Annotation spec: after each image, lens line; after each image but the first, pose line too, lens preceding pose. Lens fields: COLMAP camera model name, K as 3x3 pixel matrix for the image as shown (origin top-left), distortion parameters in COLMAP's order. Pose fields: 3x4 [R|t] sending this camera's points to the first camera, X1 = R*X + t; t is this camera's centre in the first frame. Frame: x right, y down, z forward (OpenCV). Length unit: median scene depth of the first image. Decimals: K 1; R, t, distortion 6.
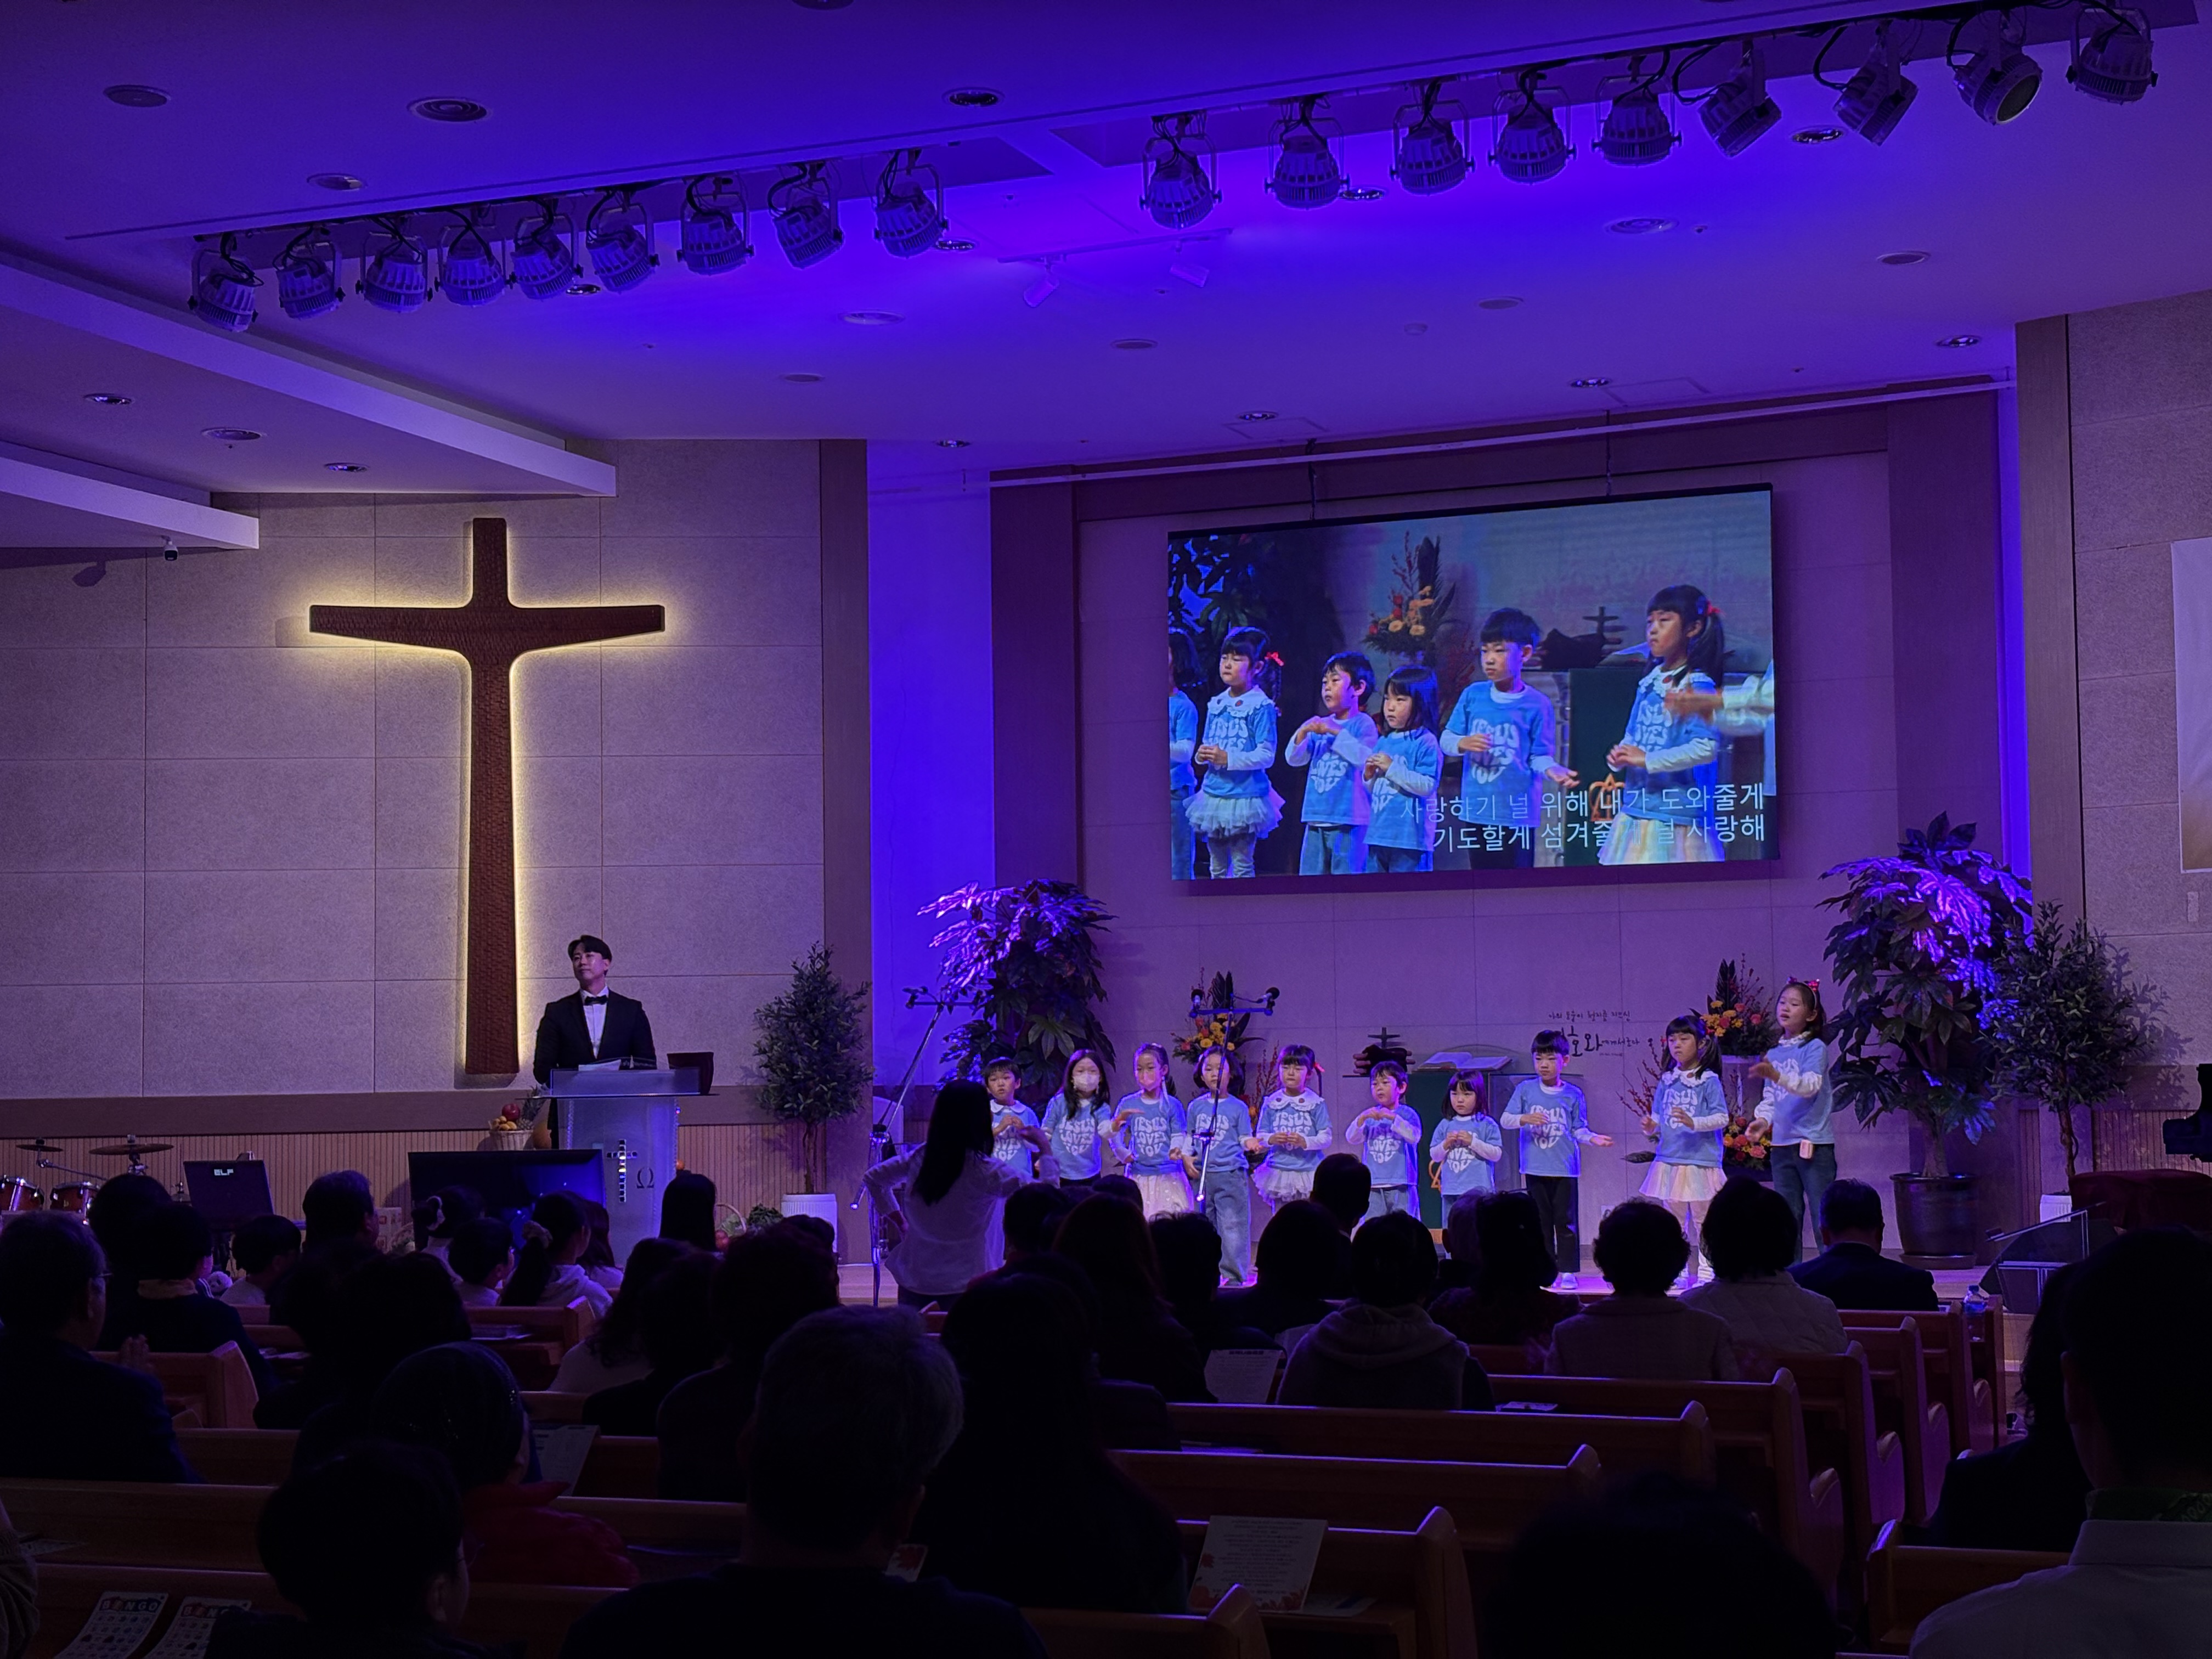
lens RADIAL K [[3263.5, 0, 1108.9], [0, 3263.5, 829.4], [0, 0, 1]] dist [0.243047, -1.037872]
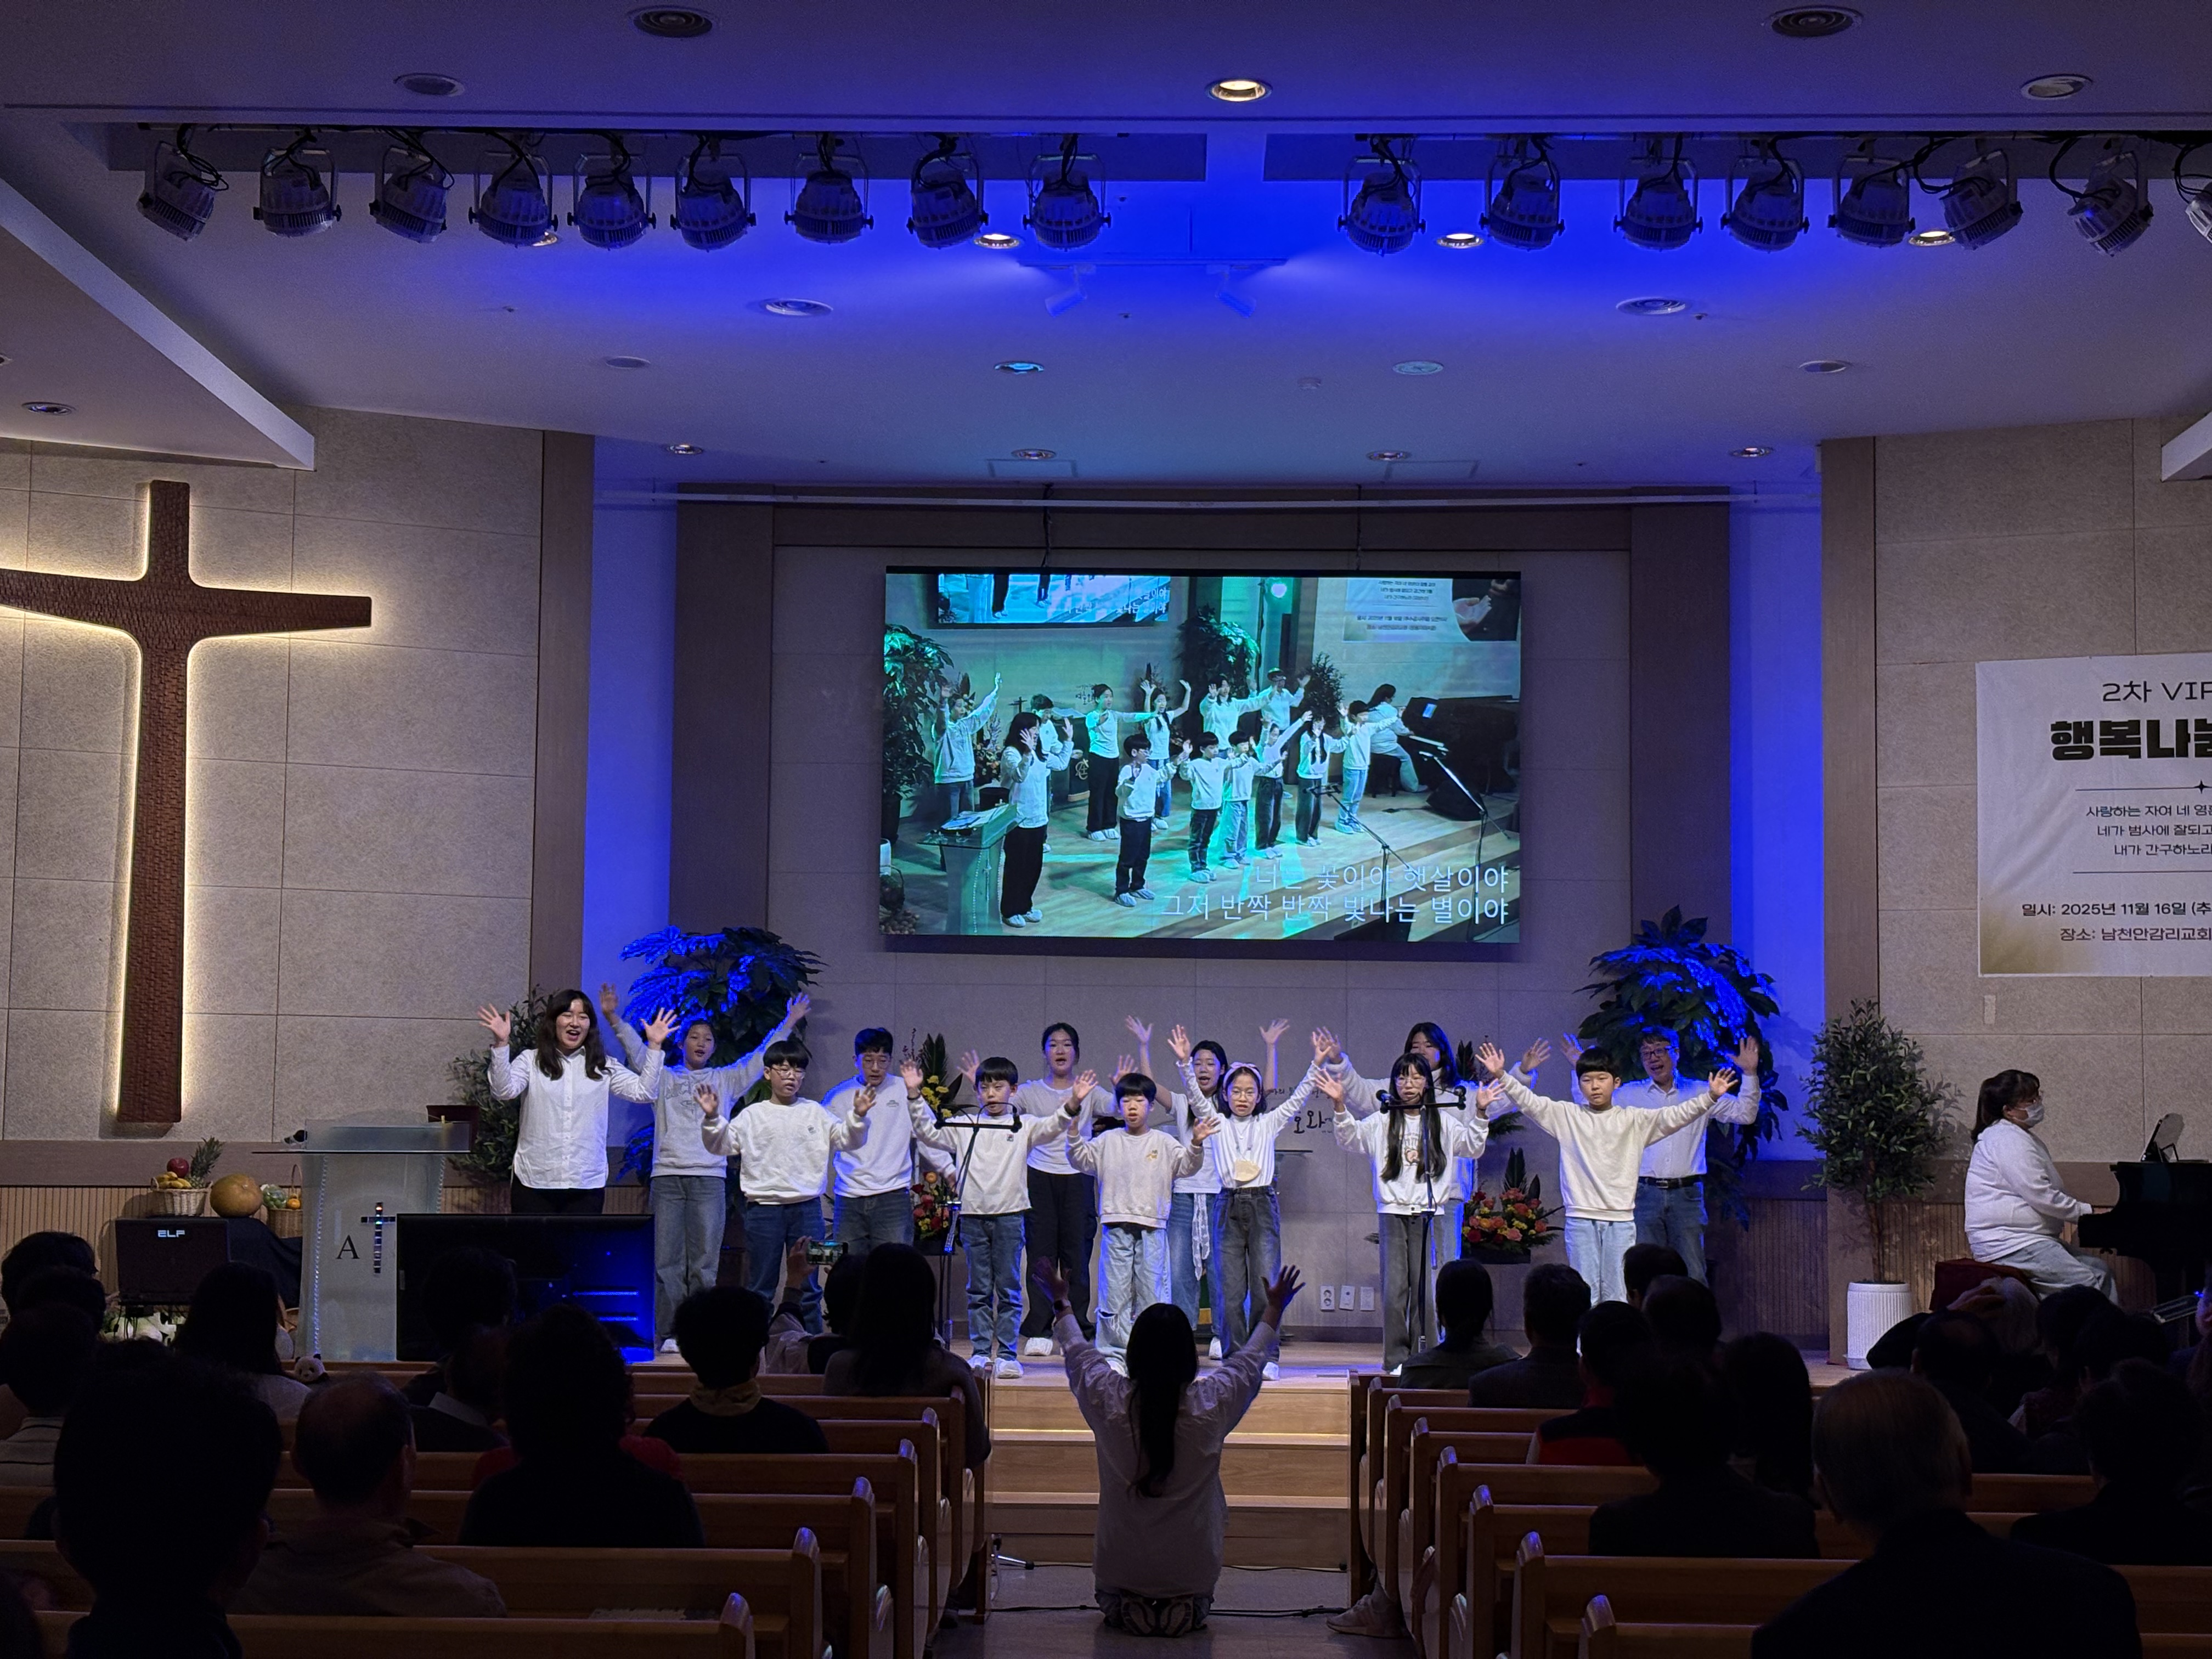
lens RADIAL K [[3263.5, 0, 1108.9], [0, 3263.5, 829.4], [0, 0, 1]] dist [0.243047, -1.037872]
pose [[0.936029, 0.059187, 0.346910, -0.255175], [-0.052170, 0.998201, -0.029539, 0.010034], [-0.348034, 0.009551, 0.937433, 0.096799]]
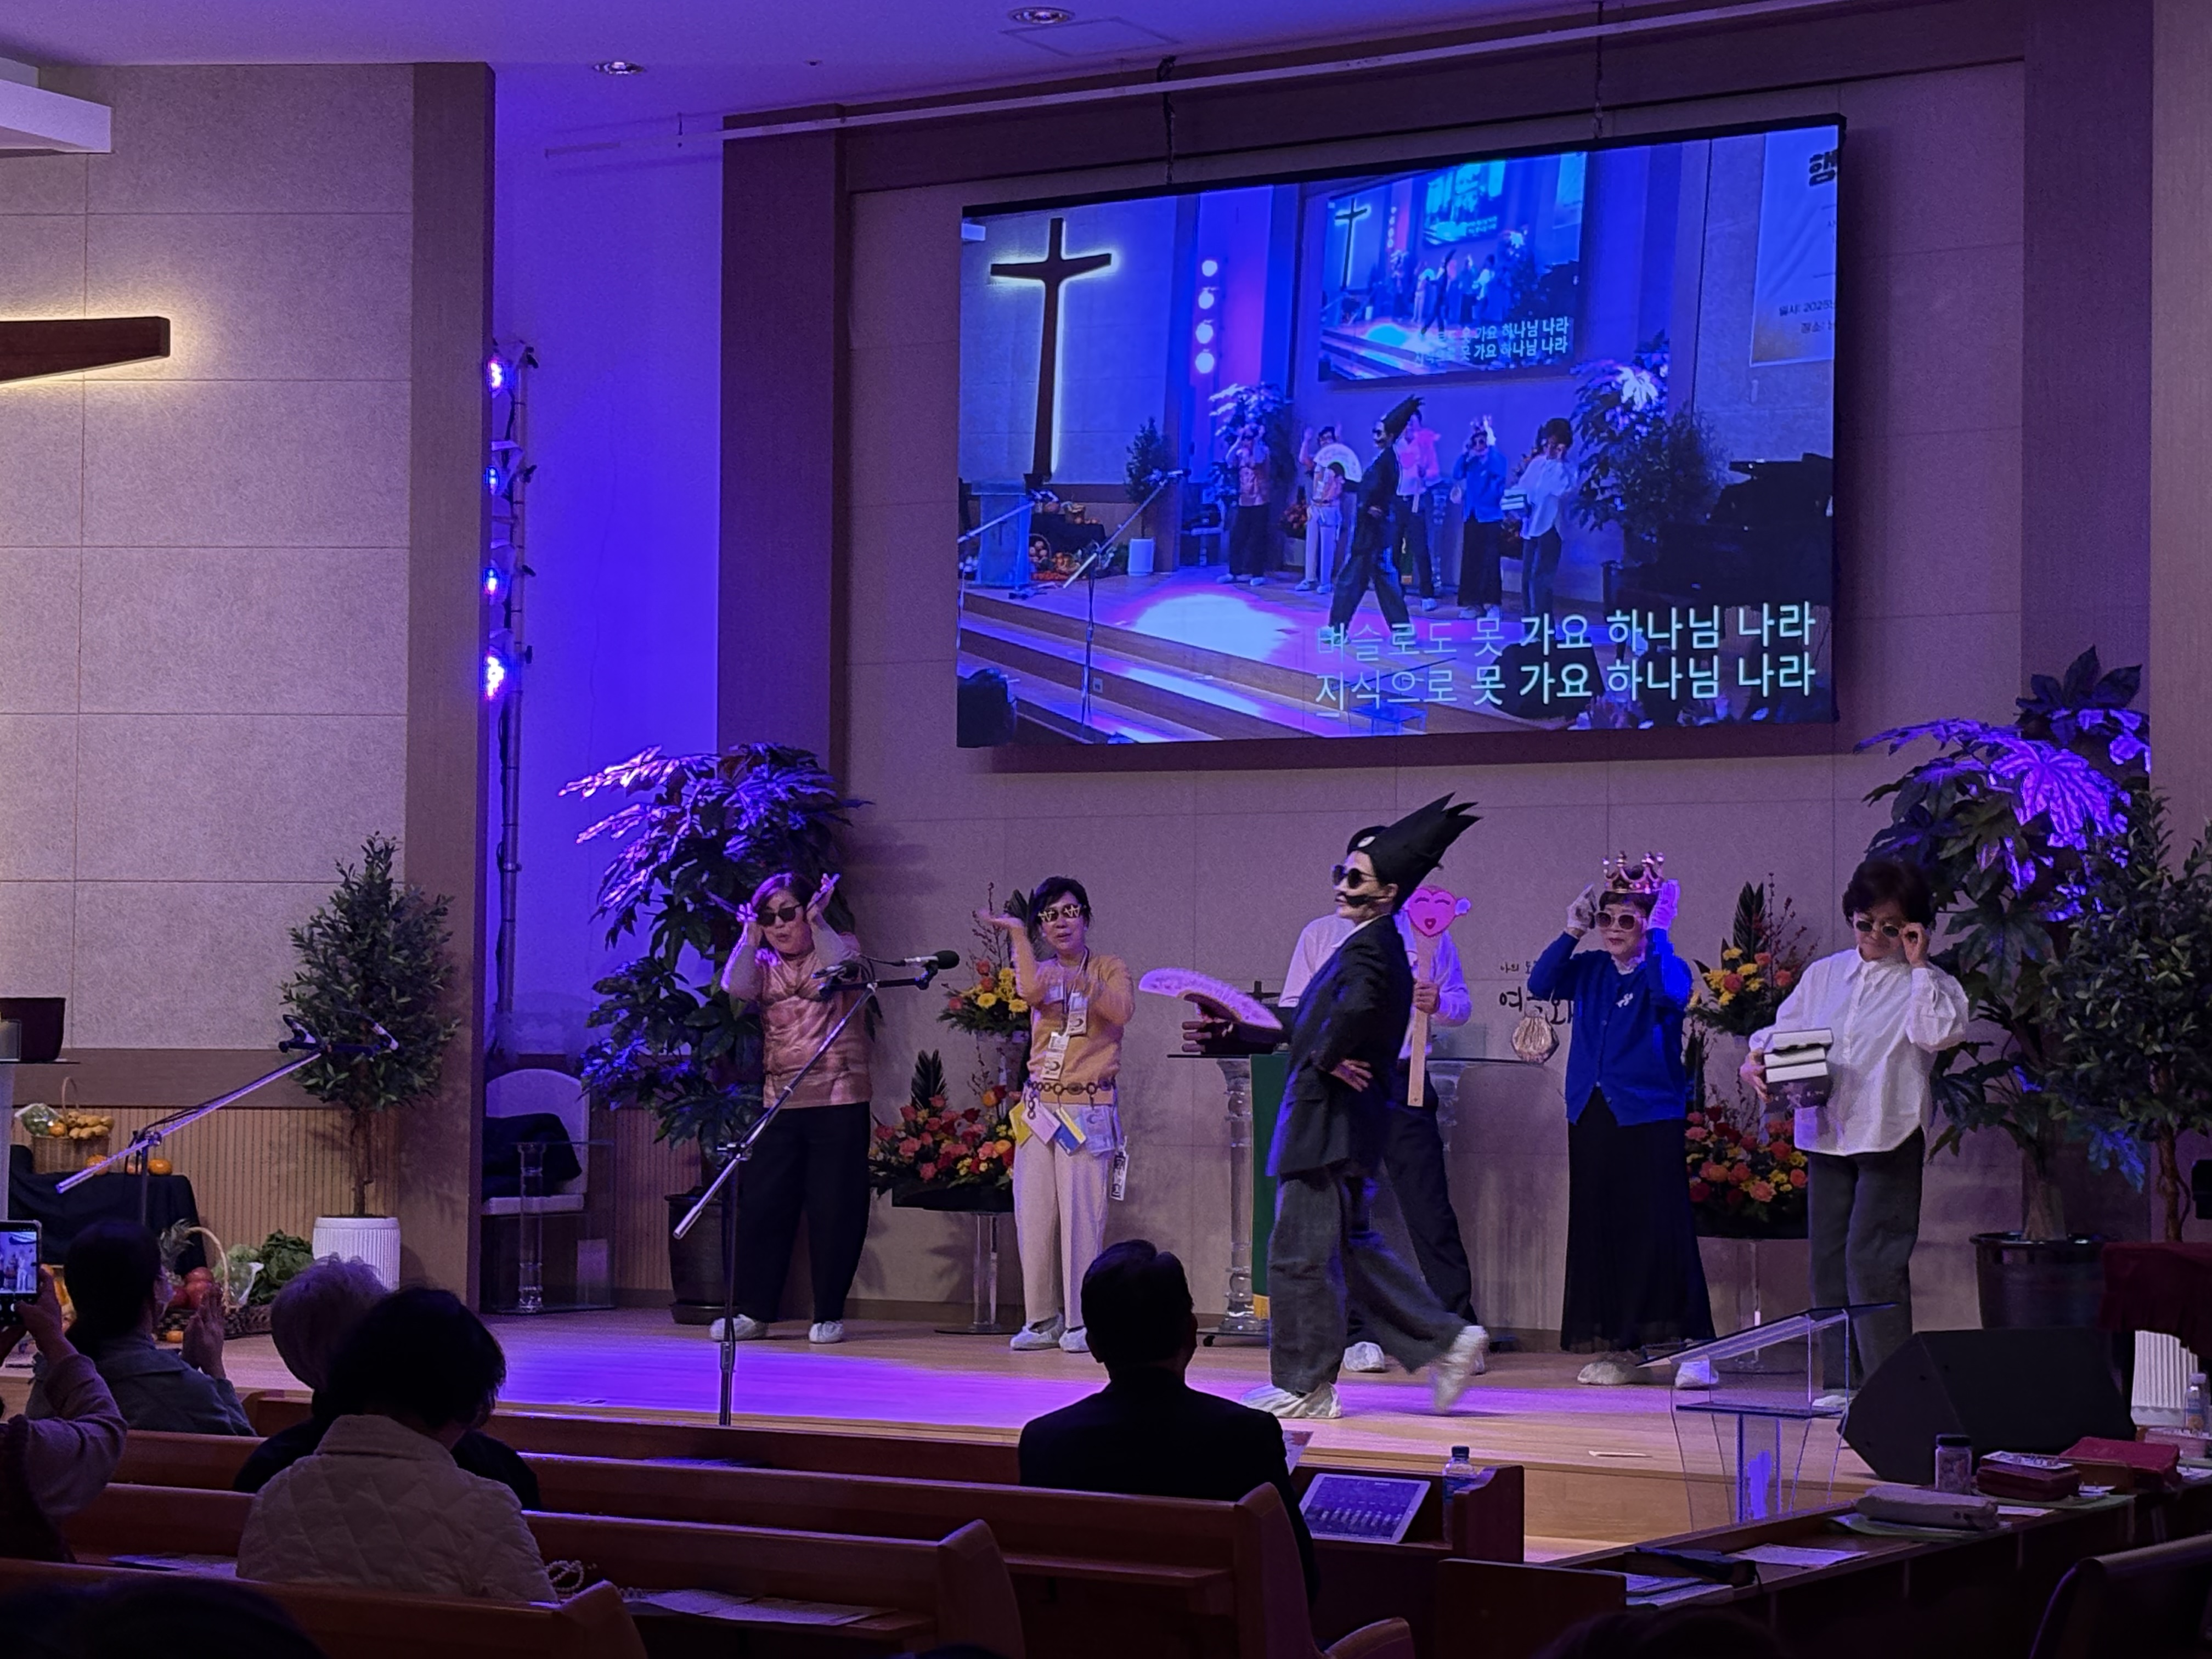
lens RADIAL K [[4415.2, 0, 1118.7], [0, 4415.2, 847.2], [0, 0, 1]] dist [0.162263, -0.305360]
pose [[0.988377, 0.015747, -0.151206, 0.189193], [-0.010771, 0.999375, 0.033673, 0.005673], [0.151642, -0.031653, 0.987929, 0.145079]]
